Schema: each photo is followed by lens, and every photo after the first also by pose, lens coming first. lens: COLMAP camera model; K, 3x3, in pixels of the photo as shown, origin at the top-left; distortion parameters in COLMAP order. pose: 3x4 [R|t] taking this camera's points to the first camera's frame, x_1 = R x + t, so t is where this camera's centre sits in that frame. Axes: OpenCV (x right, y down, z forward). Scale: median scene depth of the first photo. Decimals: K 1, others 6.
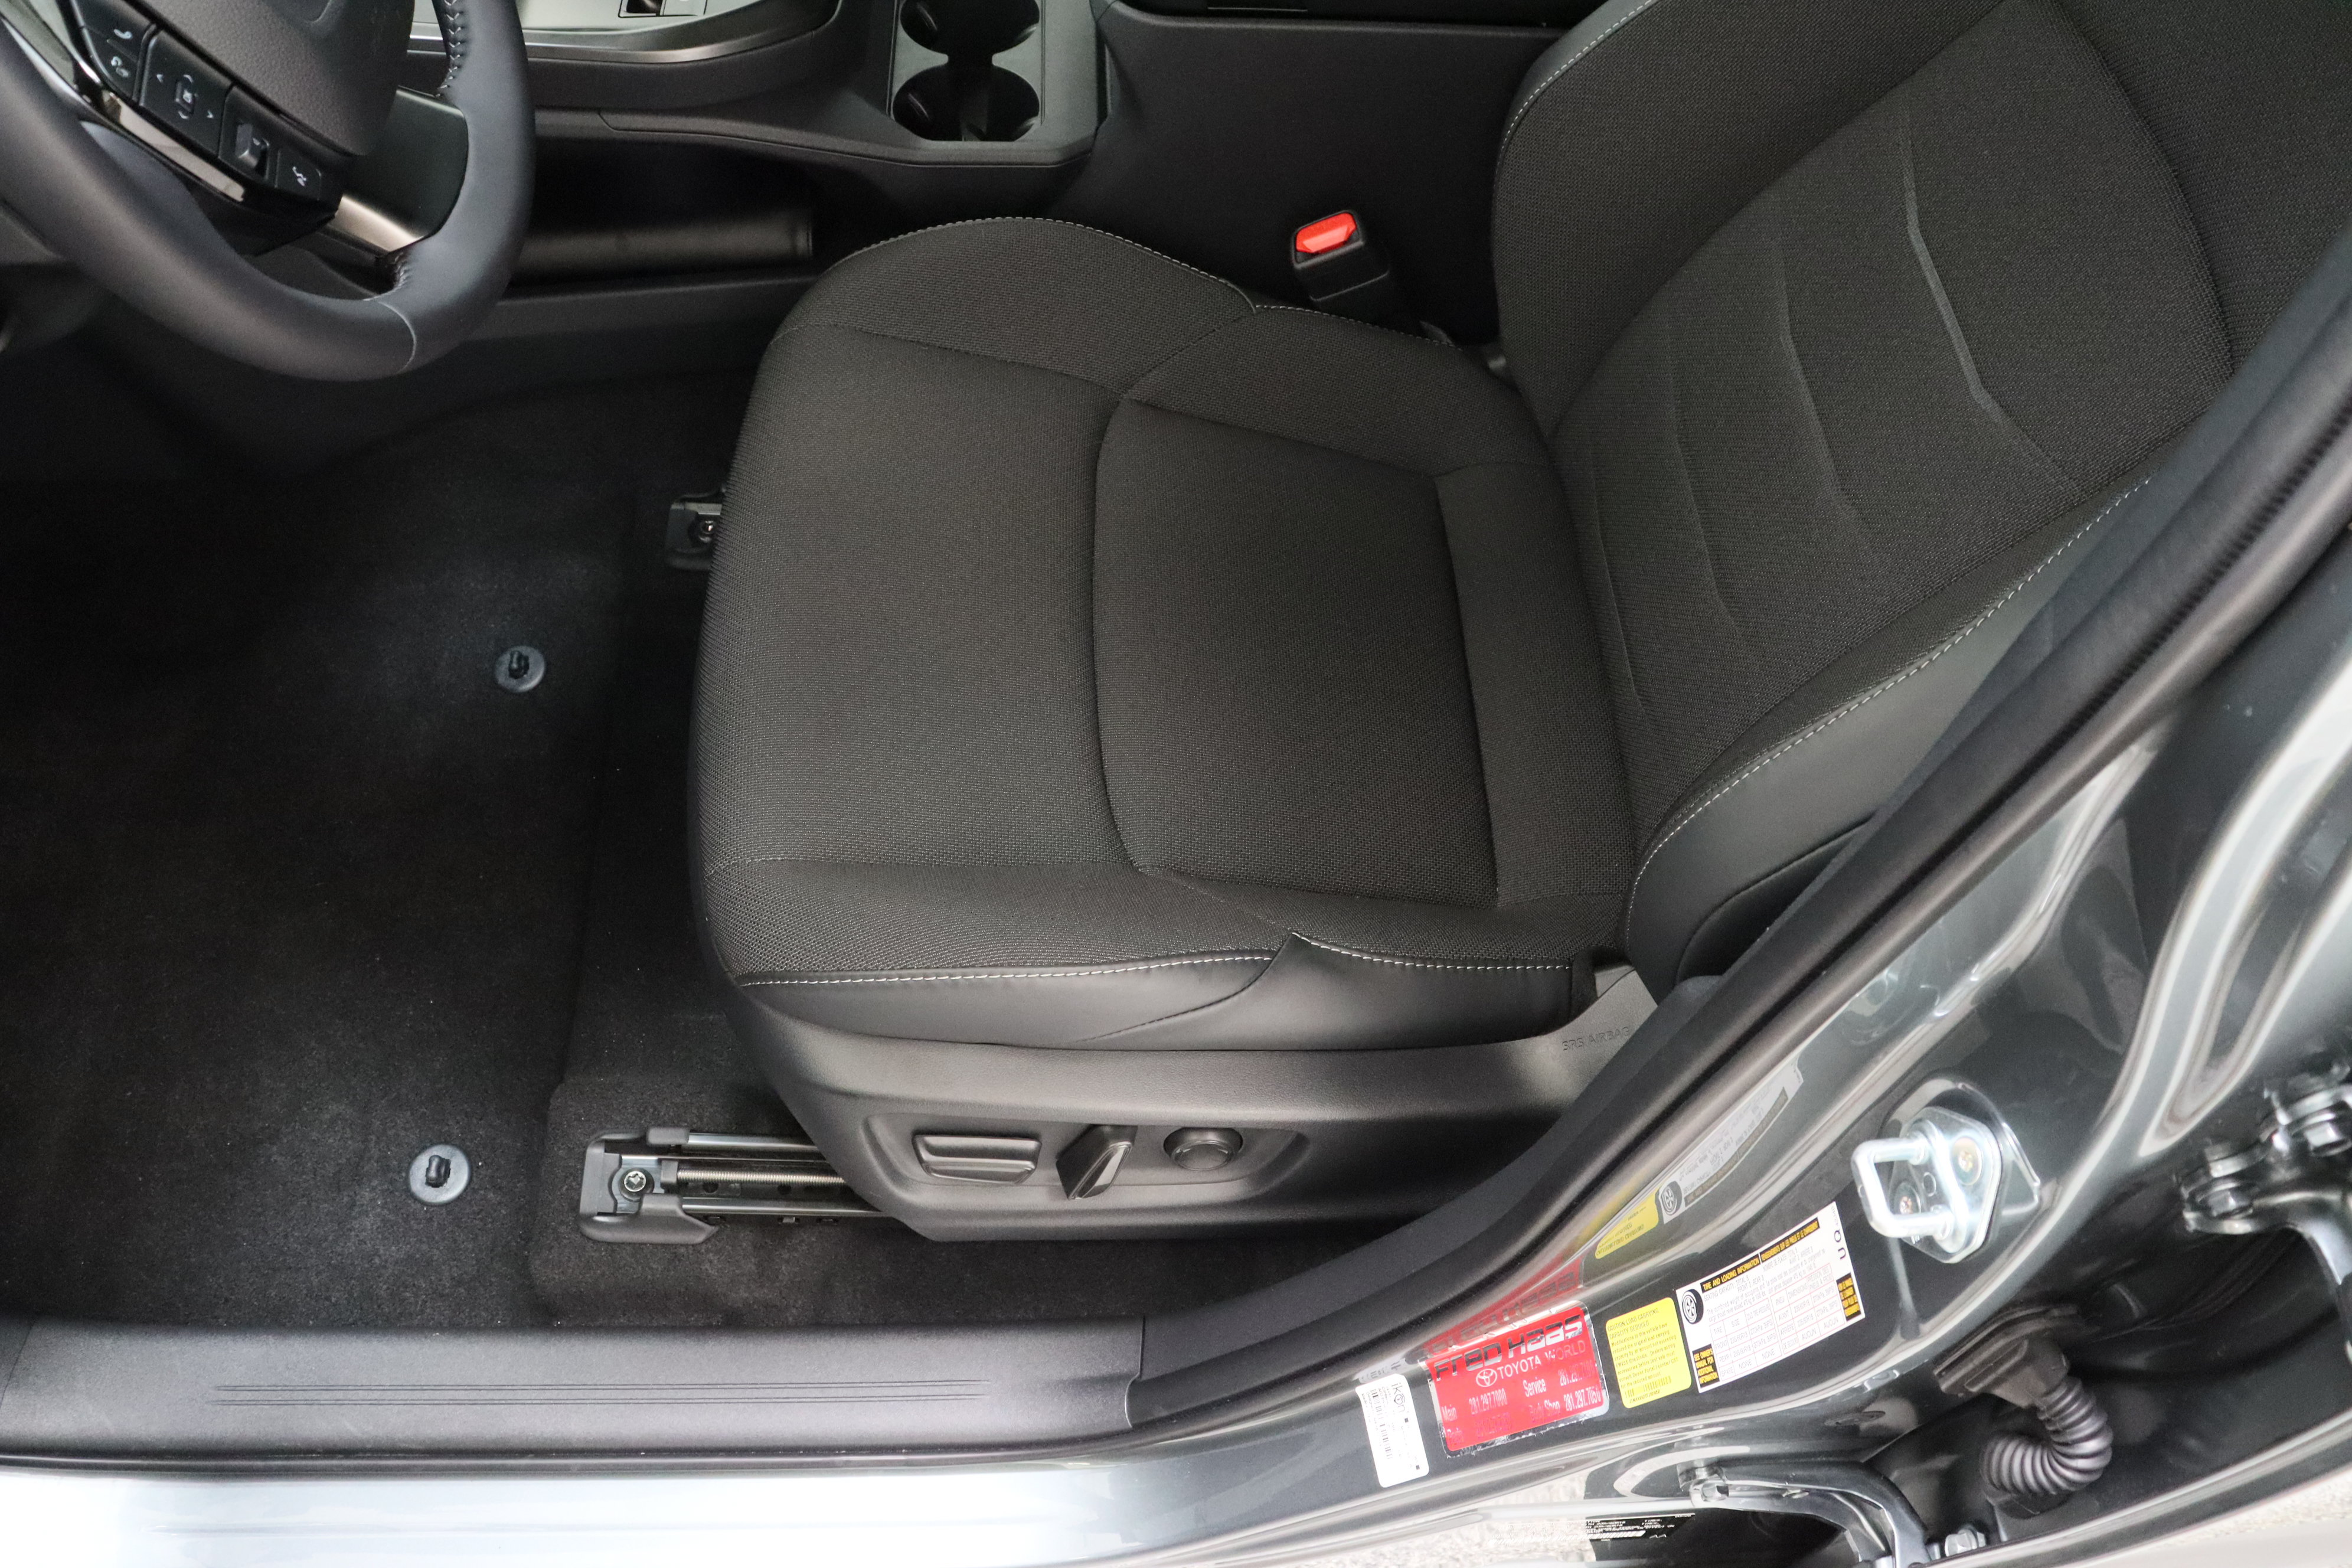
lens RADIAL K [[1969.1, 0, 1176.0], [0, 1969.1, 784.0], [0, 0, 1]] dist [-0.109196, 0.004227]
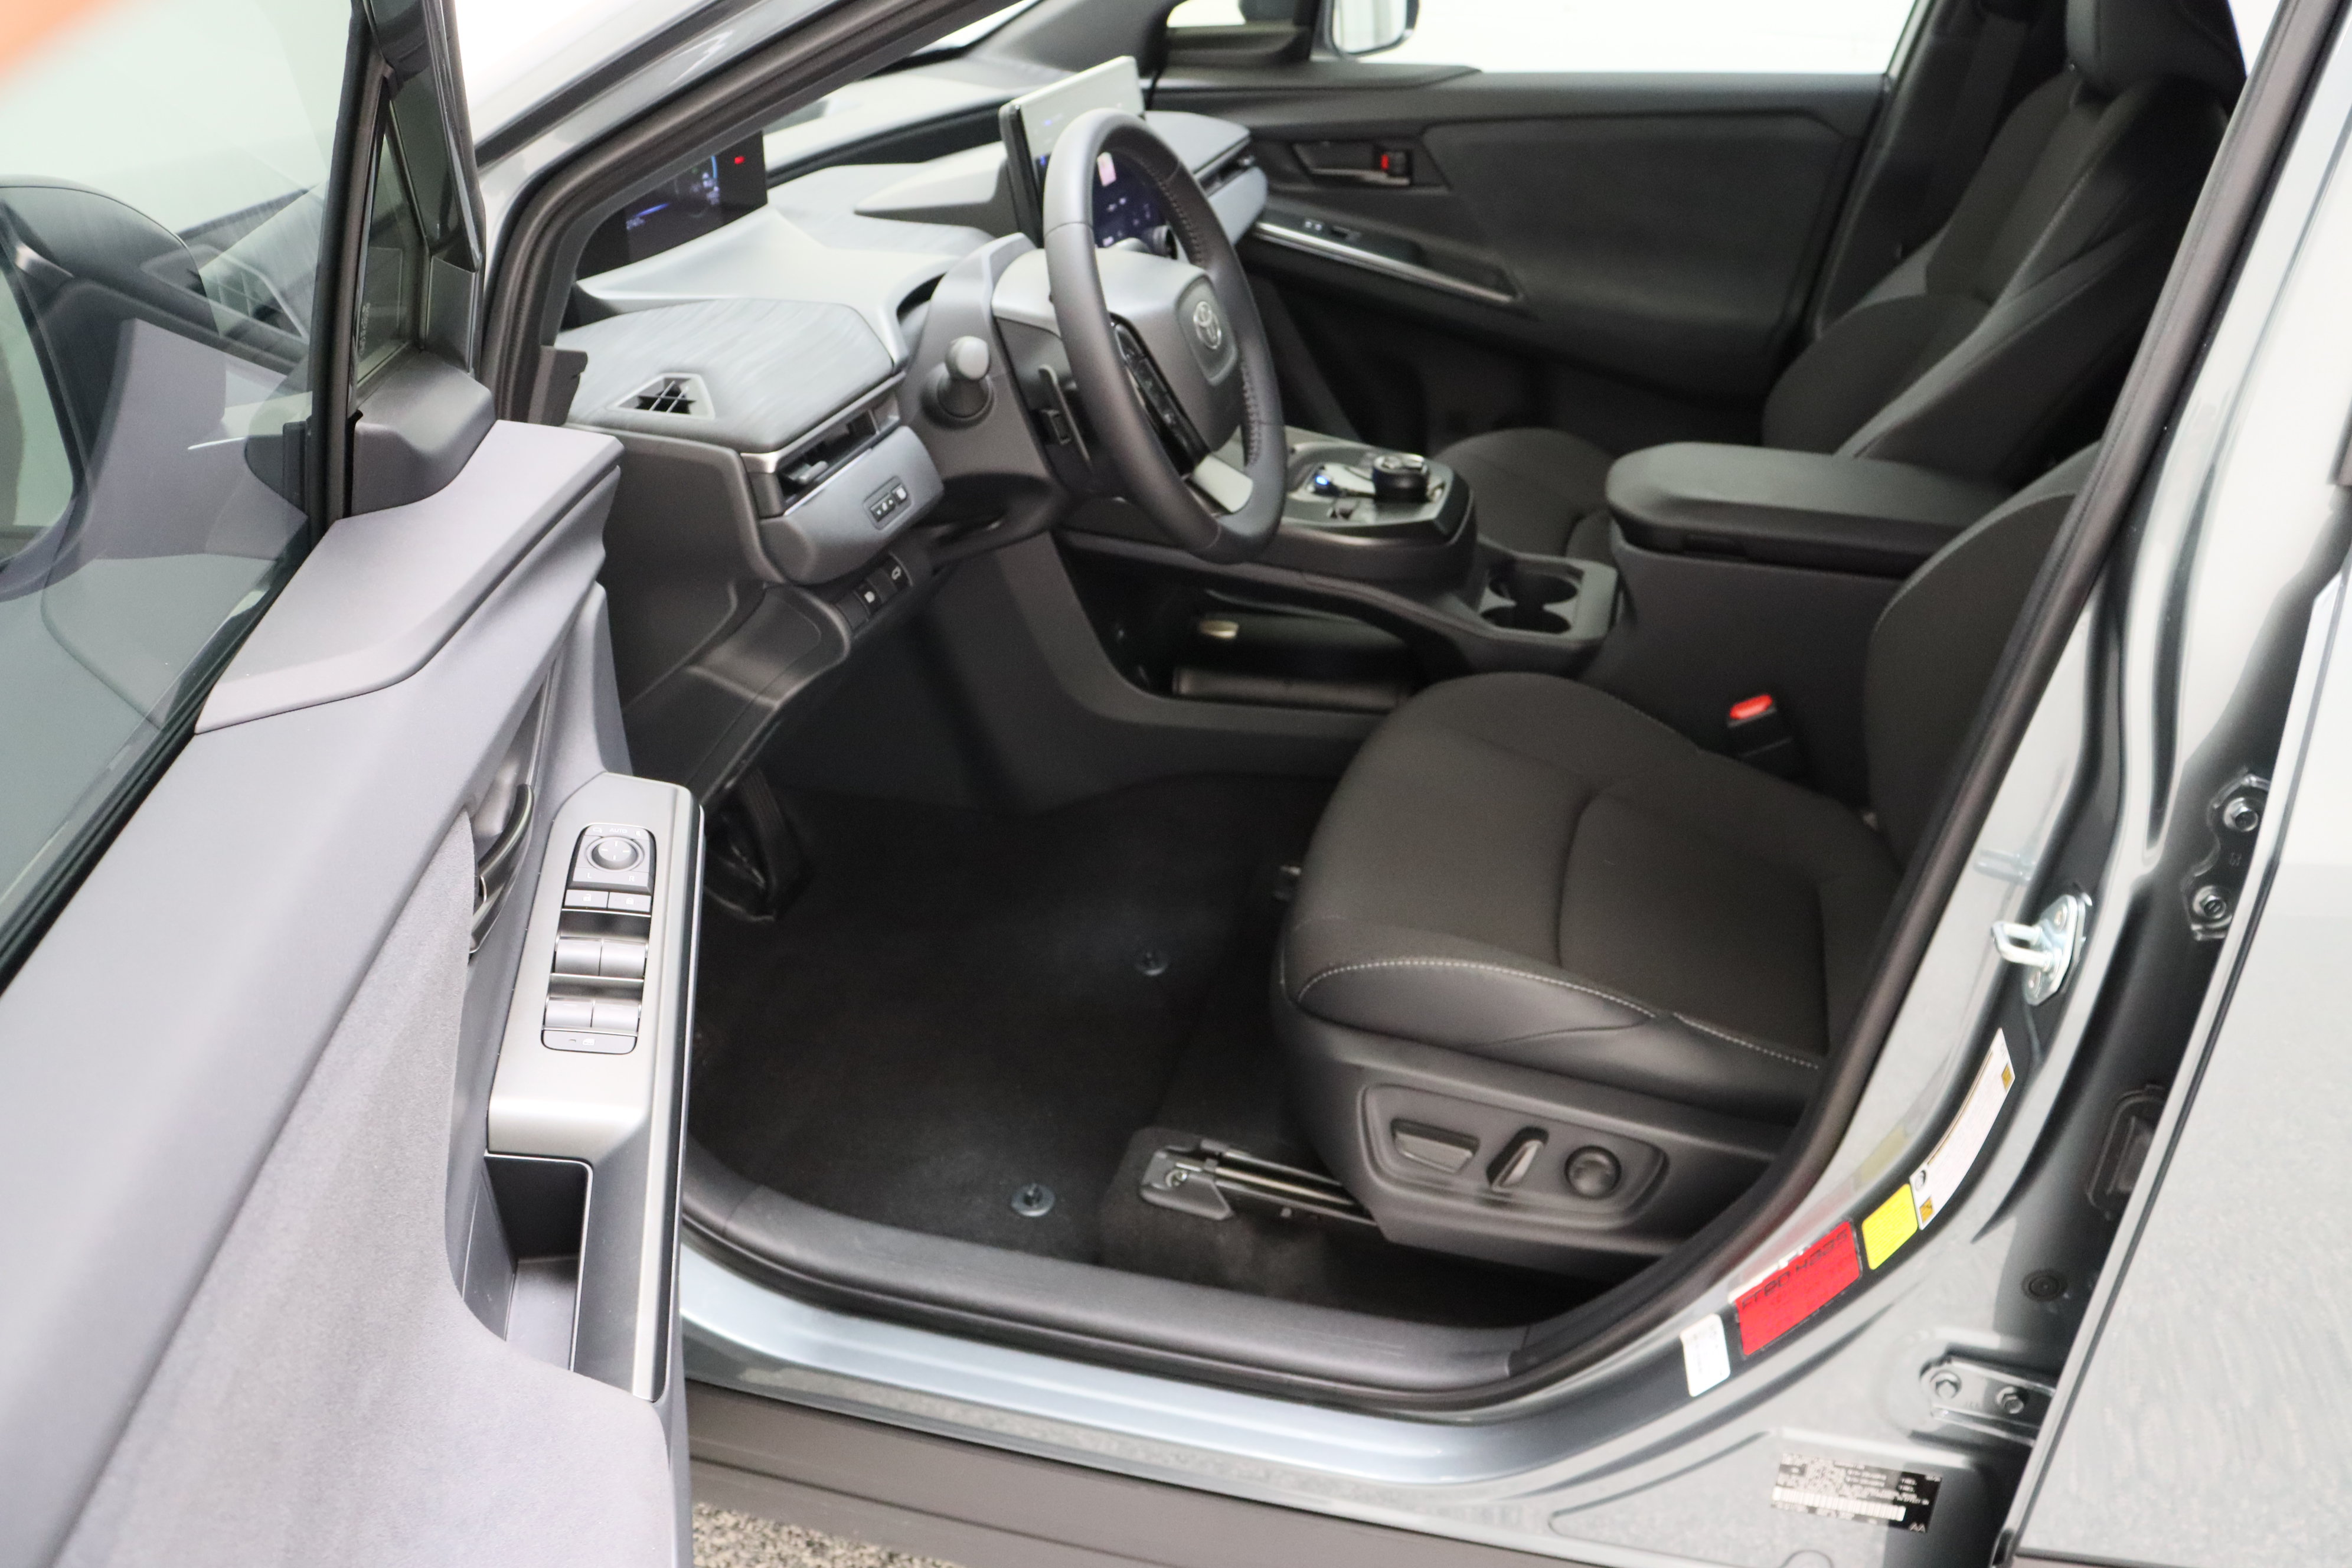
lens RADIAL K [[1969.1, 0, 1176.0], [0, 1969.1, 784.0], [0, 0, 1]] dist [-0.109196, 0.004227]
pose [[0.956355, 0.112686, -0.269605, 0.070094], [-0.233409, 0.849683, -0.472820, 0.637963], [0.175798, 0.515112, 0.838901, -0.347181]]
